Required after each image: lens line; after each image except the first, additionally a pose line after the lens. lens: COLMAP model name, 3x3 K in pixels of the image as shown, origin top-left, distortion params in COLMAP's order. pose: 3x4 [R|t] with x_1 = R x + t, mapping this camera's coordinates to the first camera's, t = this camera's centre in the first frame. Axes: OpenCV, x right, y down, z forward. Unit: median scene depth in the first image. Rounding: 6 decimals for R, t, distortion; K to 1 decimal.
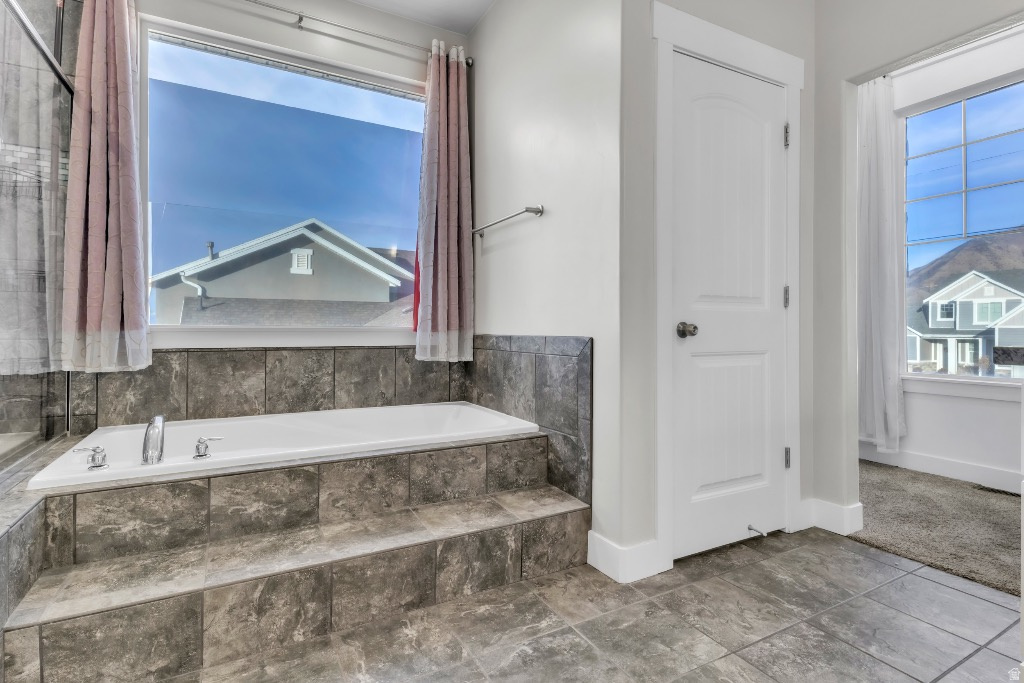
lens RADIAL K [[504.6, 0, 517.7], [0, 504.6, 329.0], [0, 0, 1]] dist [0.027942, -0.014754]
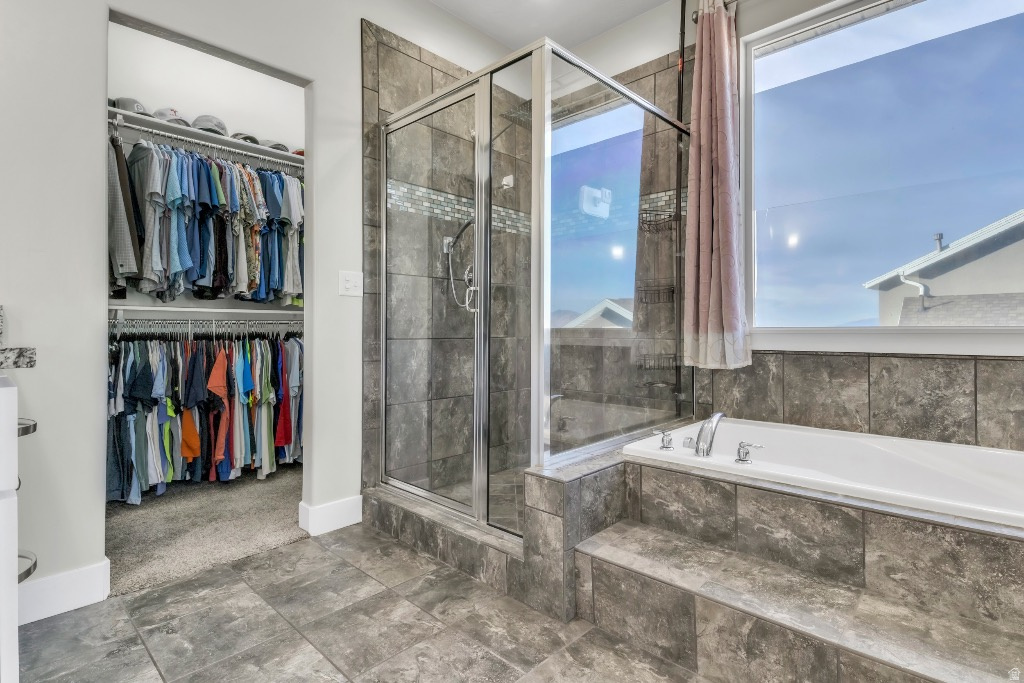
lens RADIAL K [[504.6, 0, 517.7], [0, 504.6, 329.0], [0, 0, 1]] dist [0.027942, -0.014754]
pose [[0.312268, -0.008588, -0.949955, 0.164283], [0.003063, 0.999963, -0.008034, 0.003418], [0.949989, -0.000401, 0.312283, 0.273821]]
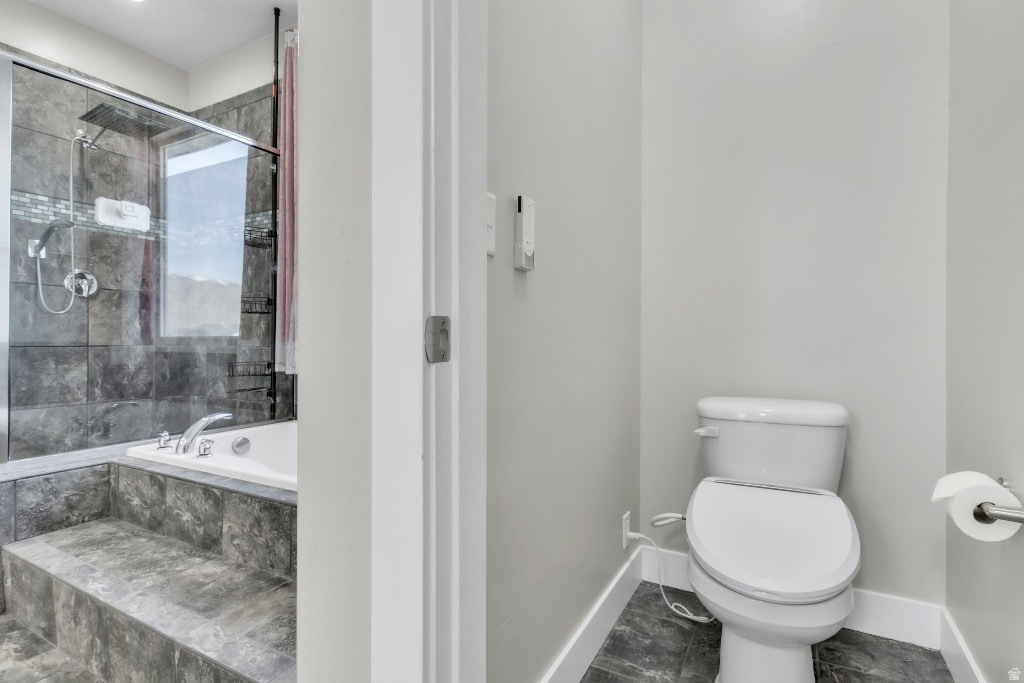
lens RADIAL K [[494.2, 0, 512.0], [0, 494.2, 341.5], [0, 0, 1]] dist [0.025998, -0.015608]
pose [[0.540326, -0.000452, -0.841455, 0.612118], [-0.001101, 0.999999, -0.001244, 0.005672], [0.841455, 0.001598, 0.540325, 0.937484]]
